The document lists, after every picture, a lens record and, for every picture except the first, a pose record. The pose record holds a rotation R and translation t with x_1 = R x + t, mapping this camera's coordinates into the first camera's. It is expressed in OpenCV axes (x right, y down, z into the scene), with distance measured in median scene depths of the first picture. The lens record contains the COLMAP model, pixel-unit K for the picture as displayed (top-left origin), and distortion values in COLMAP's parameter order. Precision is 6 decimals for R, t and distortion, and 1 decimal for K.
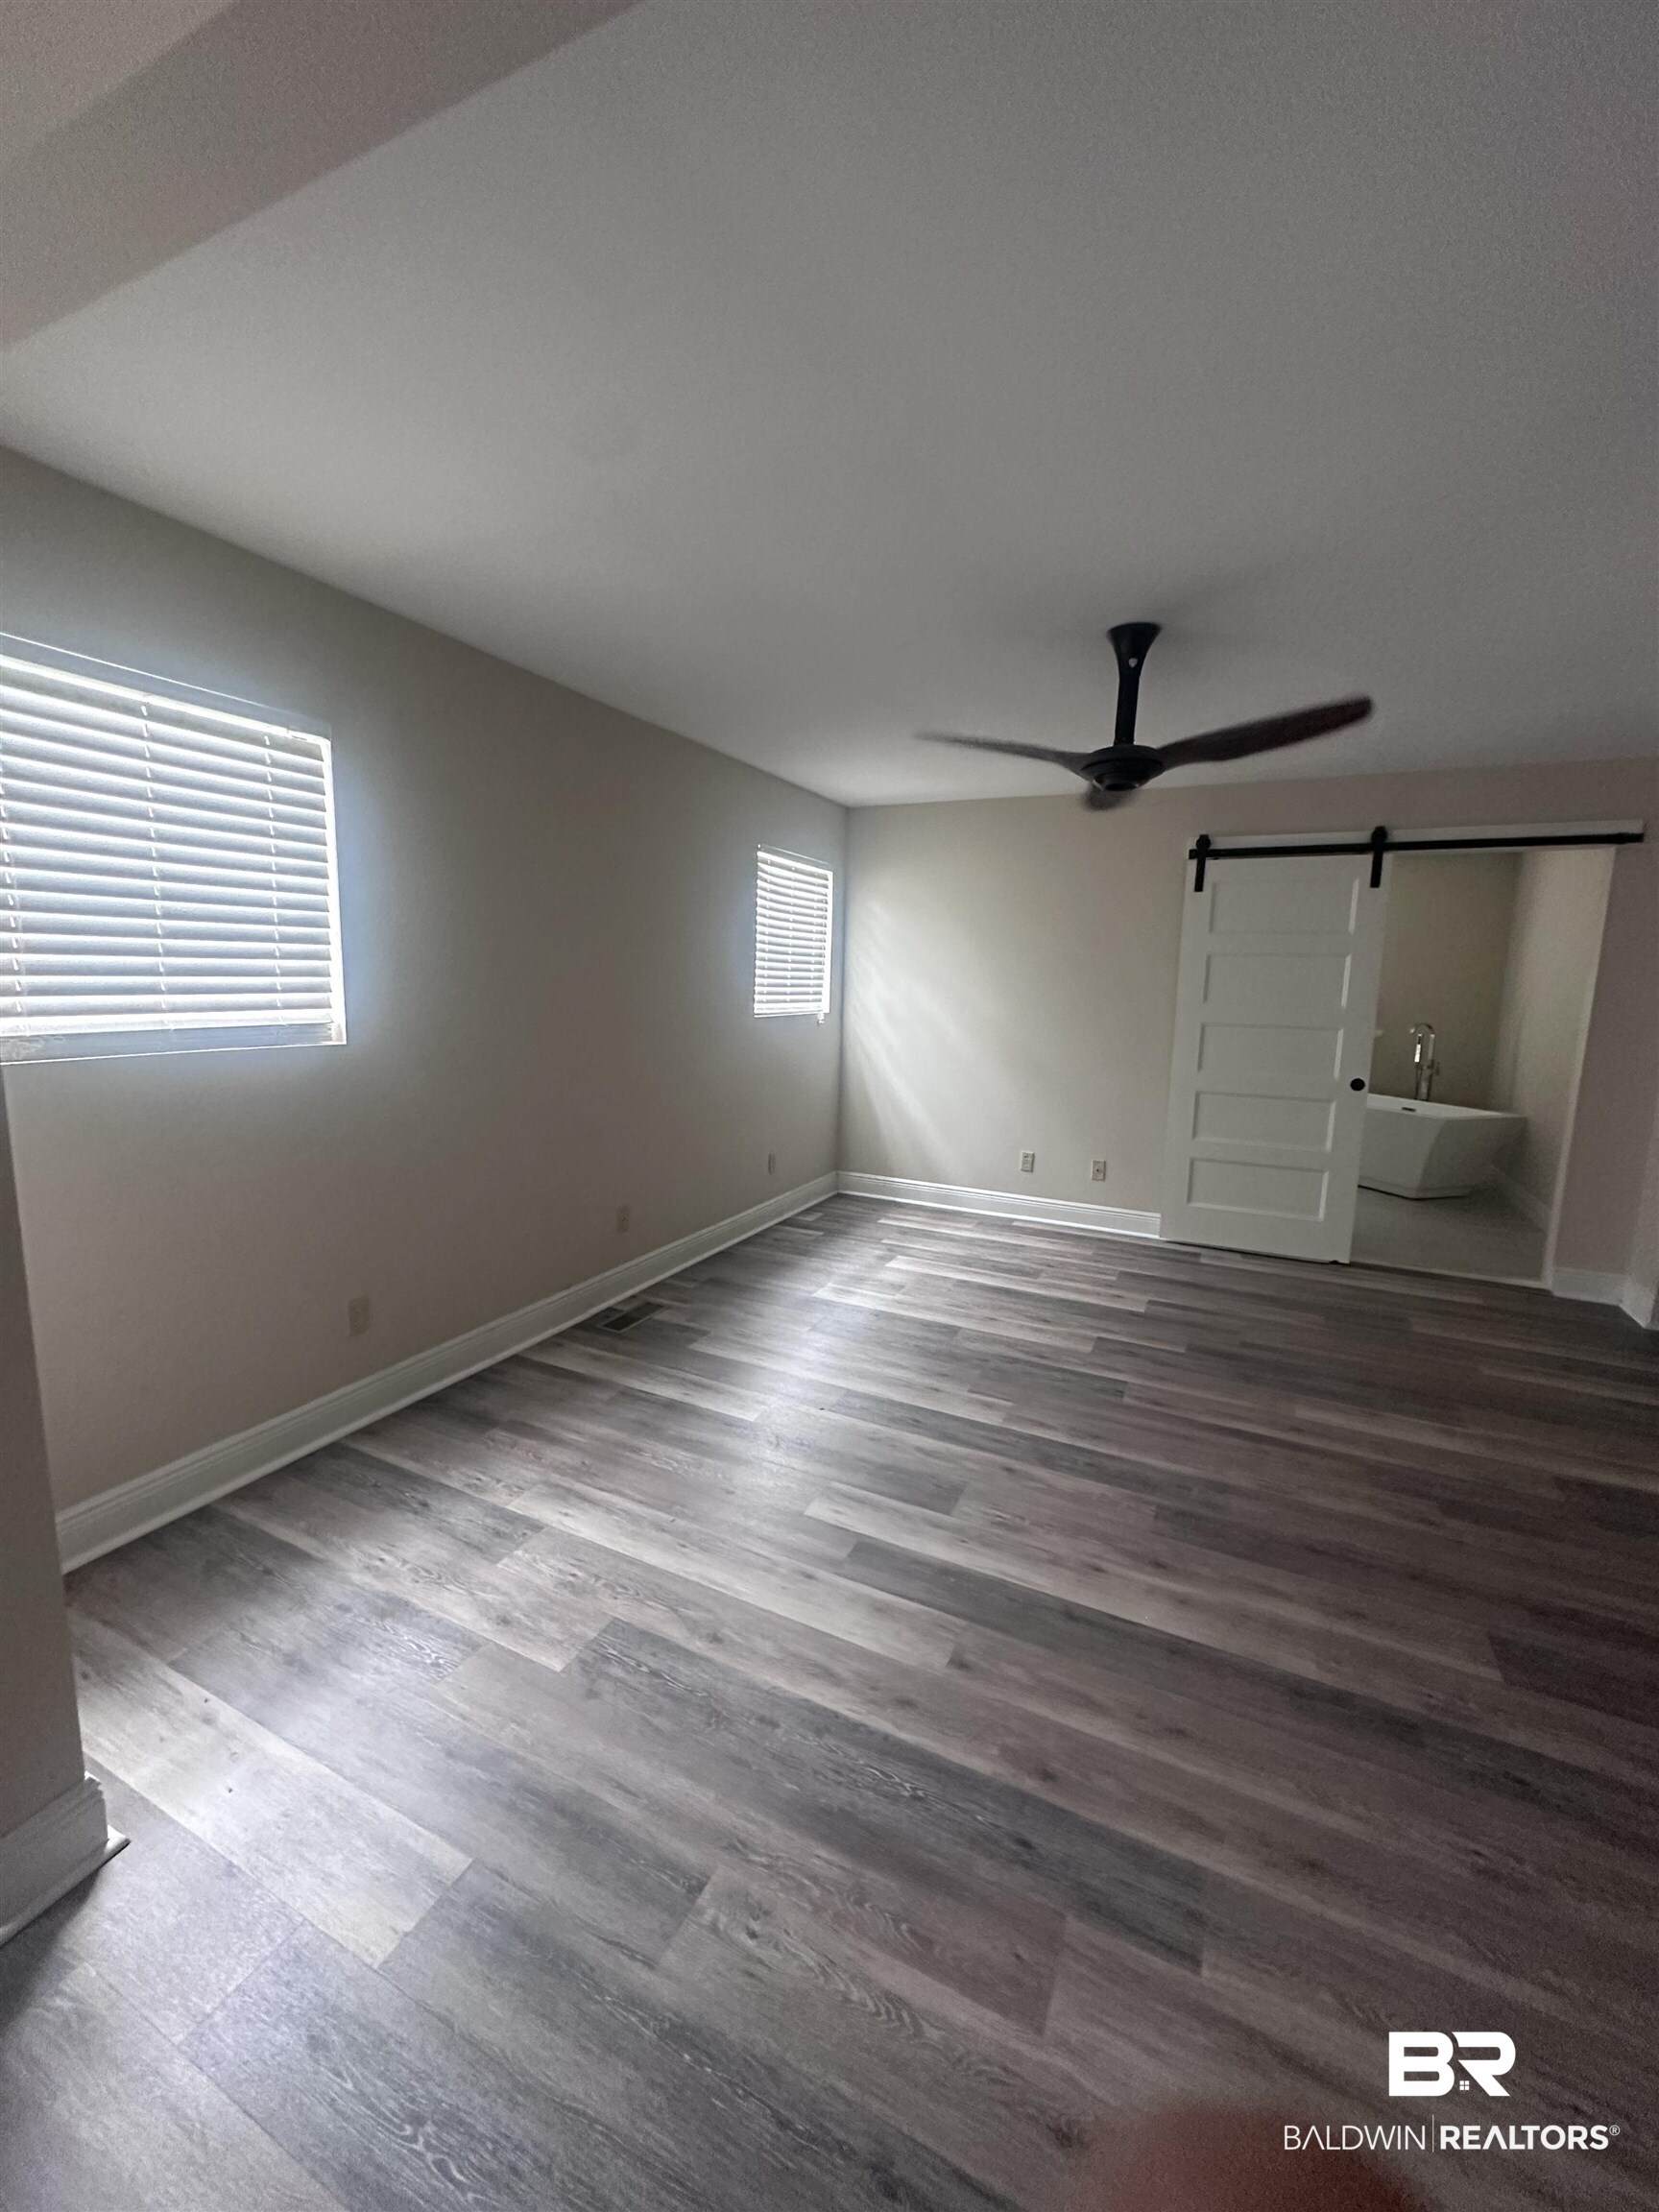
lens RADIAL K [[882.5, 0, 829.0], [0, 882.5, 1105.8], [0, 0, 1]] dist [-0.003617, -0.000305]
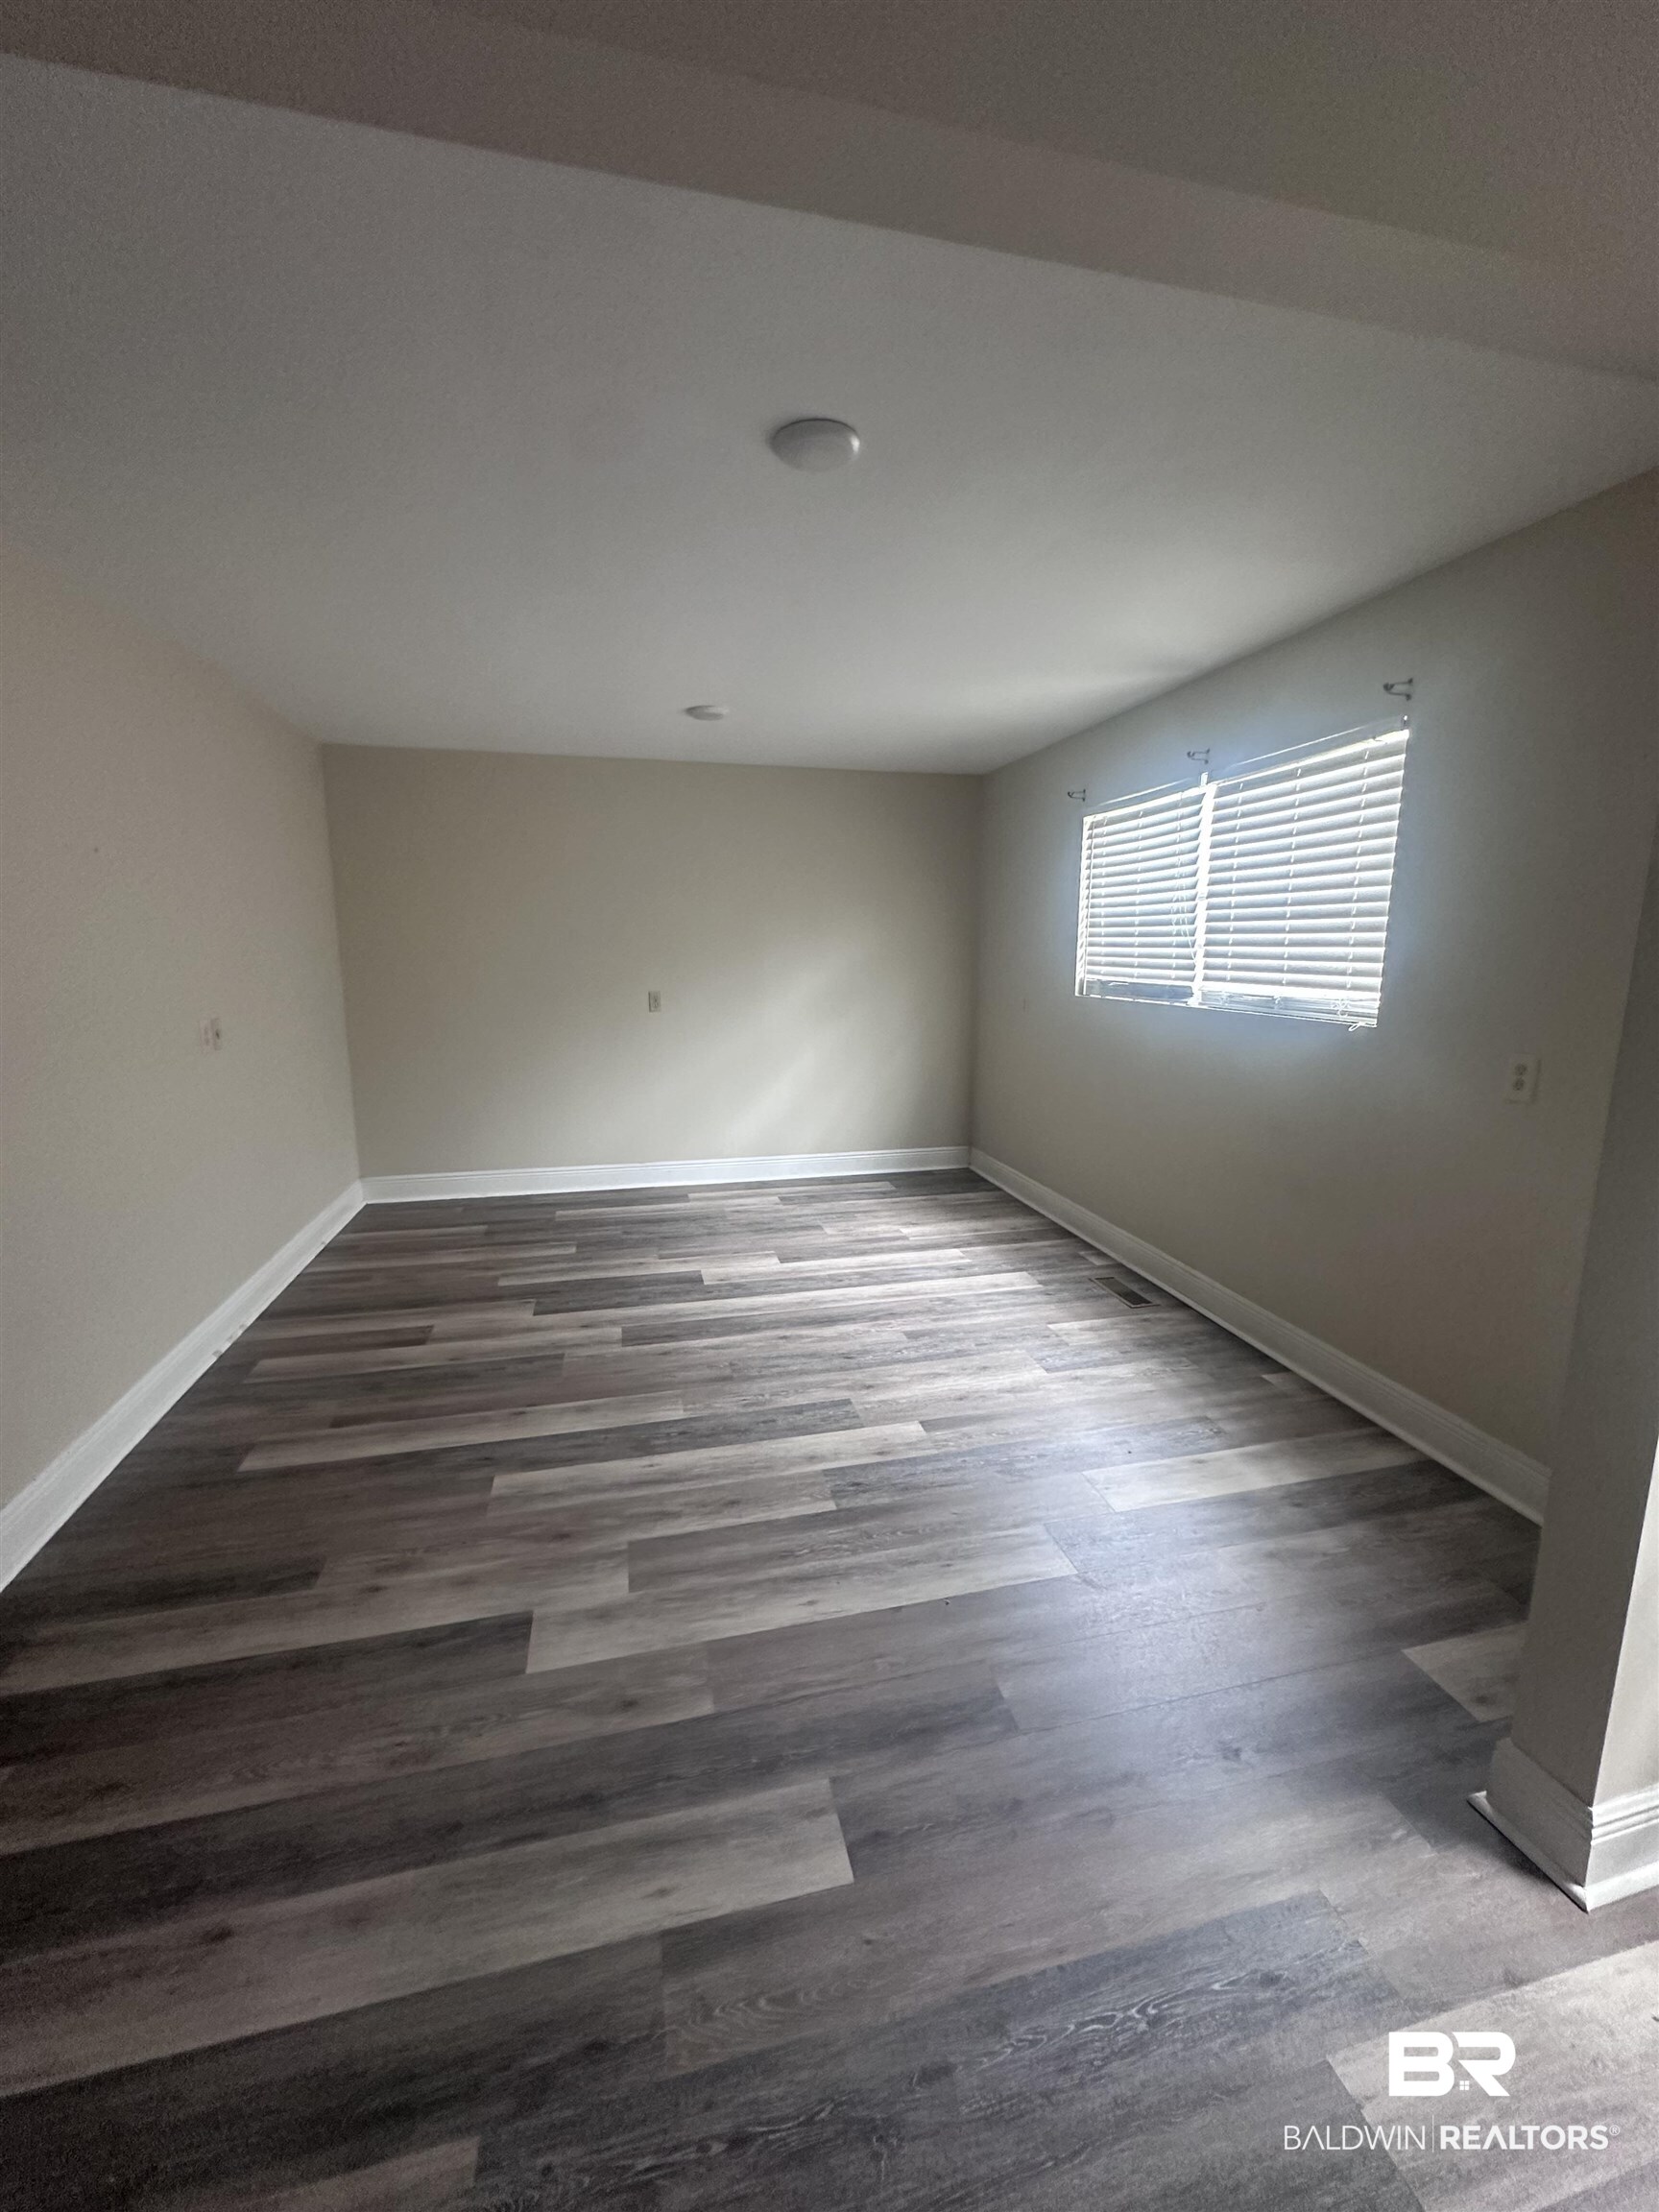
lens RADIAL K [[882.5, 0, 826.0], [0, 882.5, 1109.5], [0, 0, 1]] dist [-0.003617, -0.000305]
pose [[-0.775808, 0.086770, -0.624974, 0.420779], [-0.118277, 0.952942, 0.279126, -0.163664], [0.619784, 0.290468, -0.729038, 1.209292]]
